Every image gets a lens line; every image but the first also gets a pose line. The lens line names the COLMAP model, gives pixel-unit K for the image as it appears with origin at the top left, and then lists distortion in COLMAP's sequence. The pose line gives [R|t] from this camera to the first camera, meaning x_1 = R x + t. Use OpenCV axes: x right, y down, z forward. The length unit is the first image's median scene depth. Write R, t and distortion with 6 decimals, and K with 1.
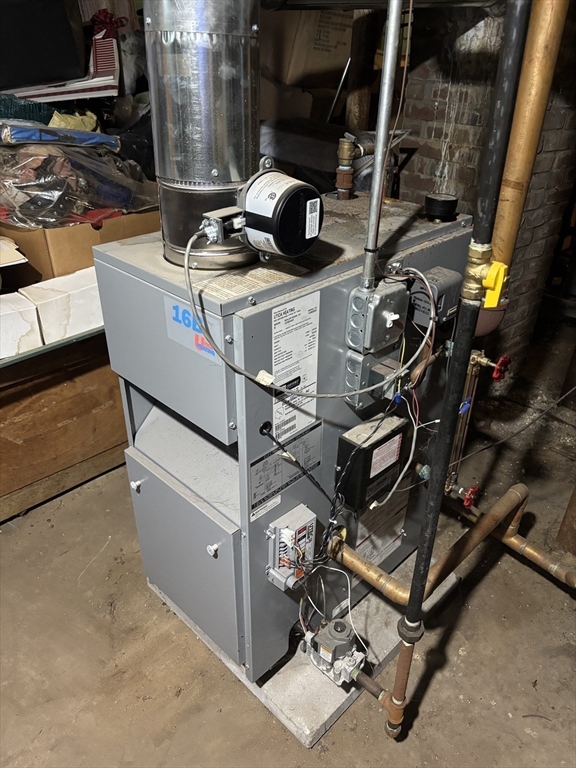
lens RADIAL K [[574.8, 0, 288.0], [0, 574.8, 384.0], [0, 0, 1]] dist [0.083826, 0.000081]
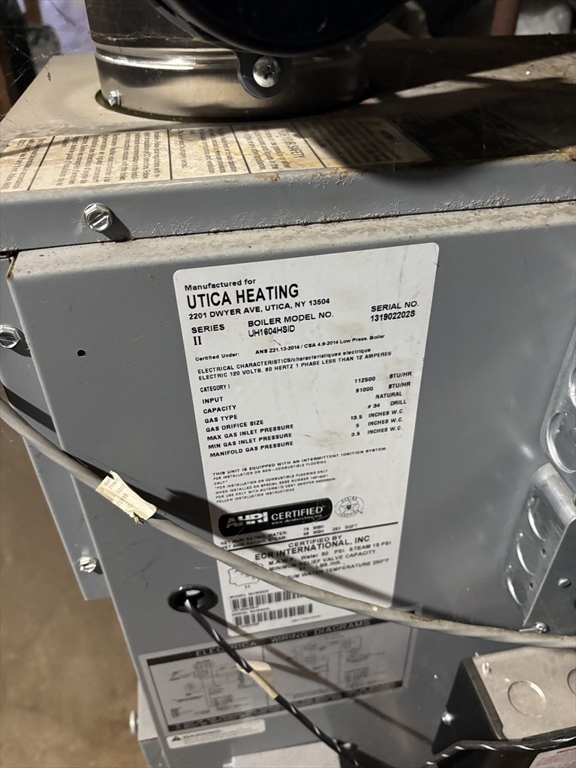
lens RADIAL K [[611.3, 0, 288.0], [0, 611.3, 384.0], [0, 0, 1]] dist [-0.004976, -0.002024]
pose [[0.822406, 0.322481, -0.468673, 0.145662], [-0.267589, 0.946274, 0.181554, -0.134341], [0.502041, -0.023899, 0.864514, 0.730941]]
